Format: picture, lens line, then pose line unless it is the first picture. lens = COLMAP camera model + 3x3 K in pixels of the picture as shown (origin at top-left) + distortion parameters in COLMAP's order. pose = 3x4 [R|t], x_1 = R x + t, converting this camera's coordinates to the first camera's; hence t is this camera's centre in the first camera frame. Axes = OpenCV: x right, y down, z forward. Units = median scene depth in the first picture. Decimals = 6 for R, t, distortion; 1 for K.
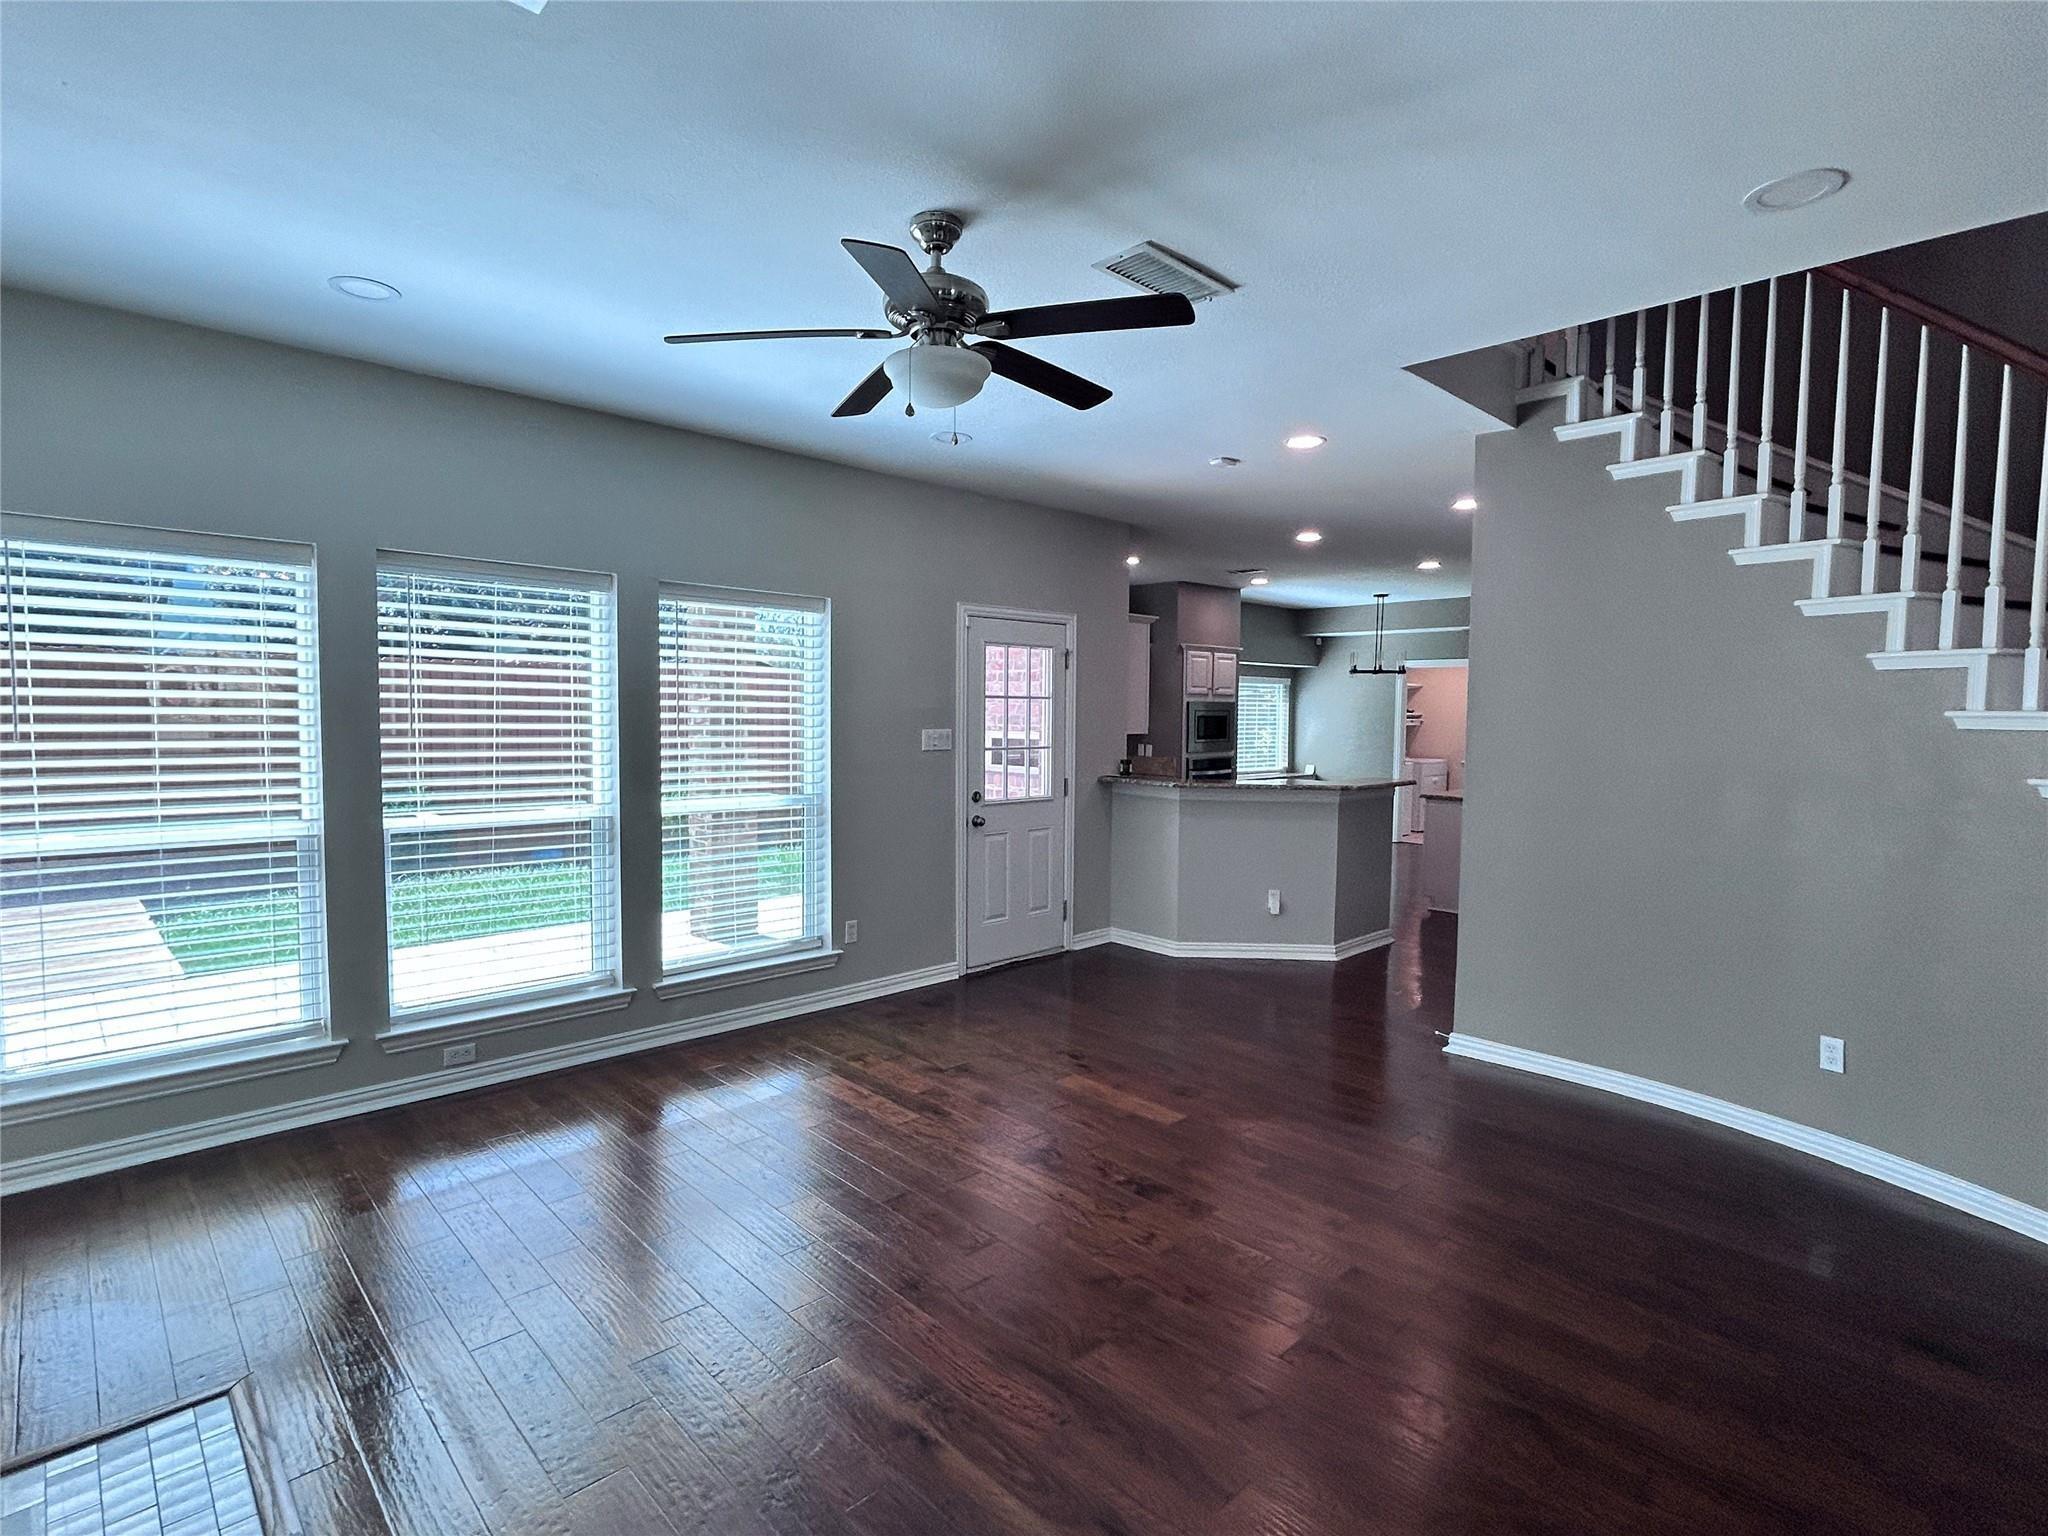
lens RADIAL K [[1024.4, 0, 1024.0], [0, 1024.4, 768.0], [0, 0, 1]] dist [-0.000621, 0.001083]
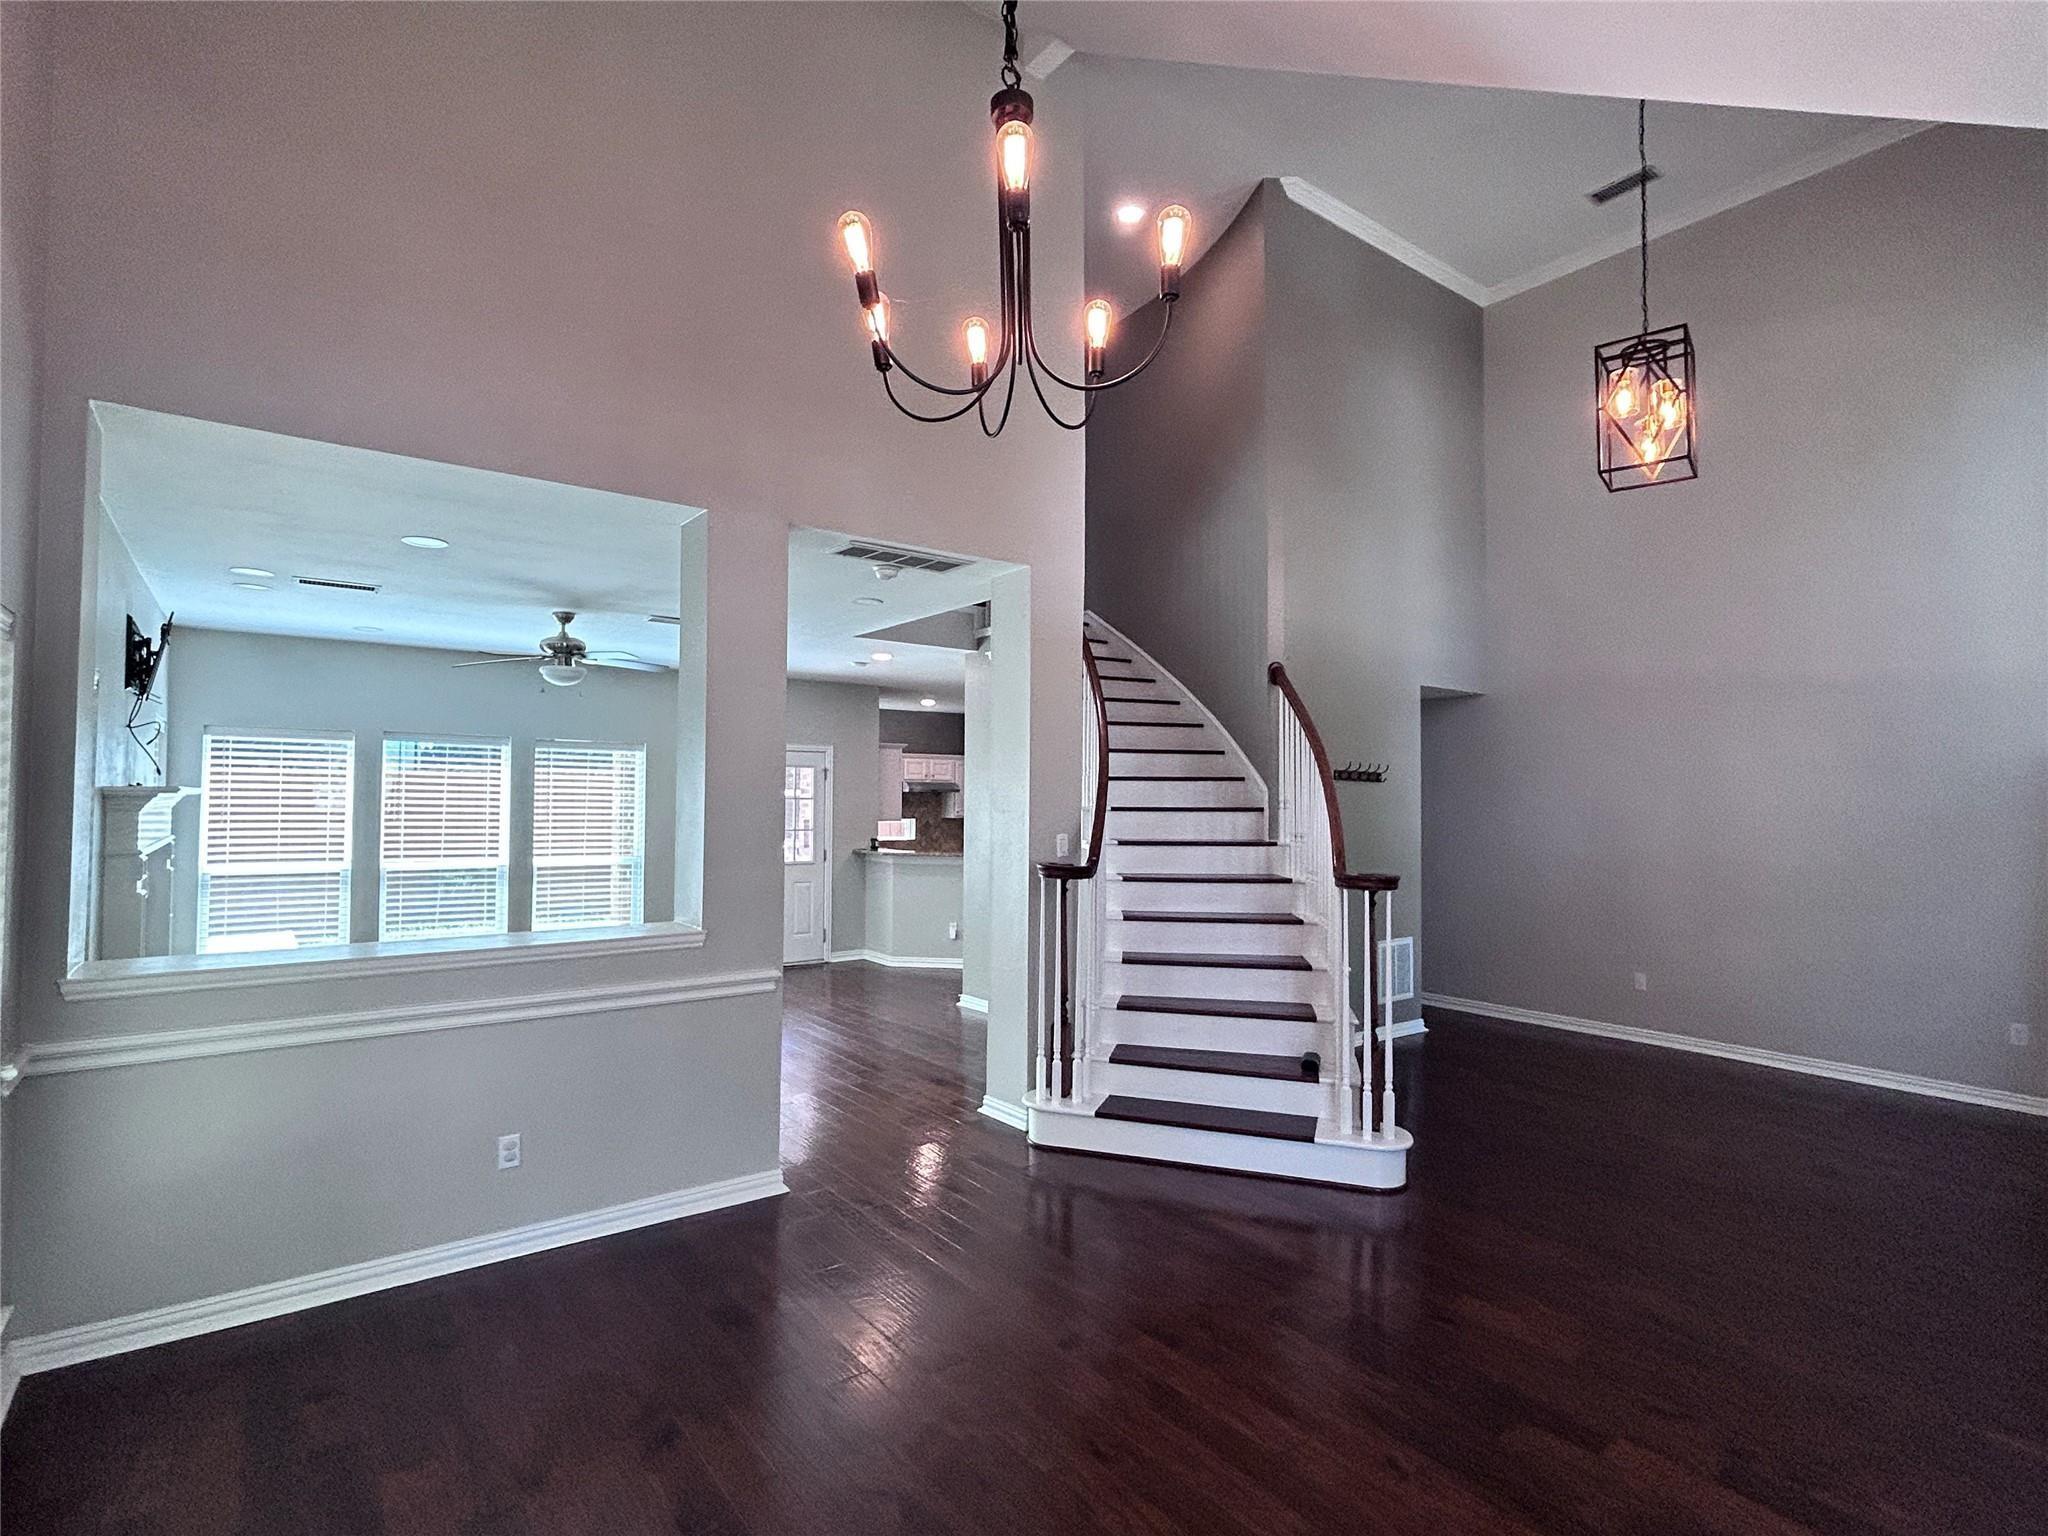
lens RADIAL K [[1024.4, 0, 1024.0], [0, 1024.4, 768.0], [0, 0, 1]] dist [-0.000621, 0.001083]
pose [[0.992776, -0.008304, -0.119697, 0.729748], [-0.002555, 0.995913, -0.090283, 0.035472], [0.119957, 0.089936, 0.988697, -0.721055]]
